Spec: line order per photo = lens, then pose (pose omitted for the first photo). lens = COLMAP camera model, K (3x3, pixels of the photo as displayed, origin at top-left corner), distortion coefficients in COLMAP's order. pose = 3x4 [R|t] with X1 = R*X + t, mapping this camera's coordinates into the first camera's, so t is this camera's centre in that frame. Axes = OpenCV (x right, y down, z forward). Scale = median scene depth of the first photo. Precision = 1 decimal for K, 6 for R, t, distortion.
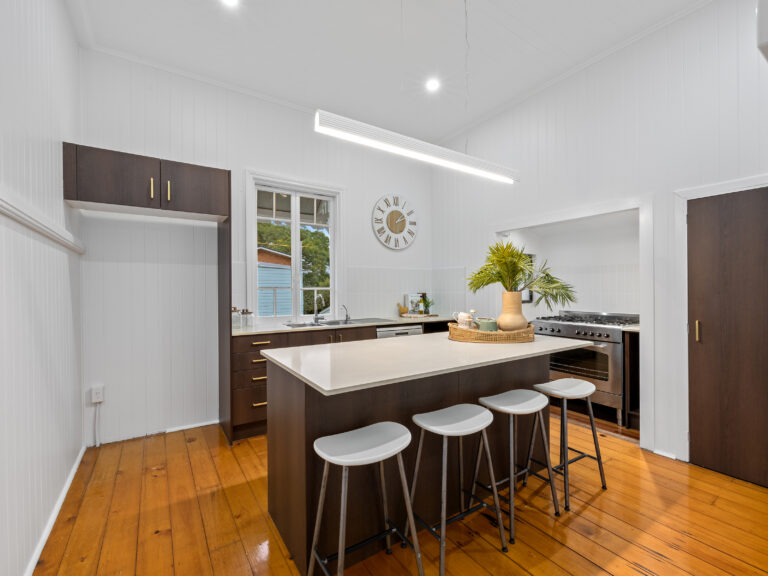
lens RADIAL K [[345.9, 0, 388.0], [0, 345.9, 290.4], [0, 0, 1]] dist [-0.001057, -0.000045]
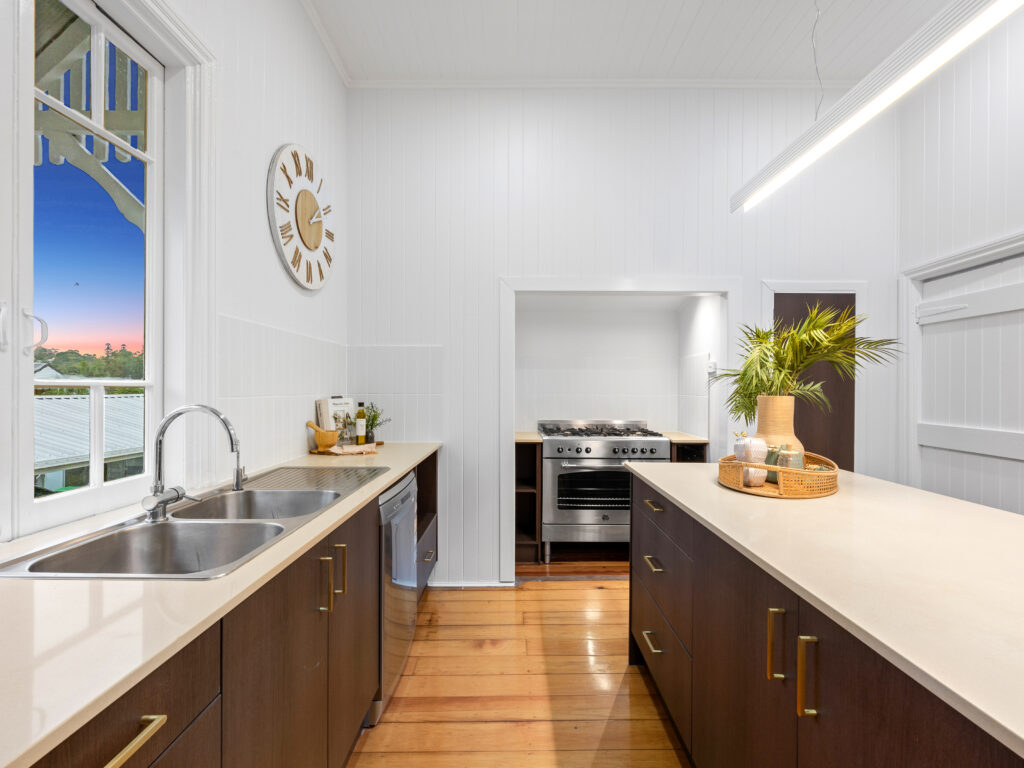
lens RADIAL K [[461.2, 0, 513.0], [0, 461.2, 388.2], [0, 0, 1]] dist [-0.001057, -0.000045]
pose [[0.554711, 0.008237, 0.832002, -0.291977], [-0.003744, 0.999966, -0.007404, 0.000442], [-0.832035, 0.000992, 0.554723, 0.507639]]
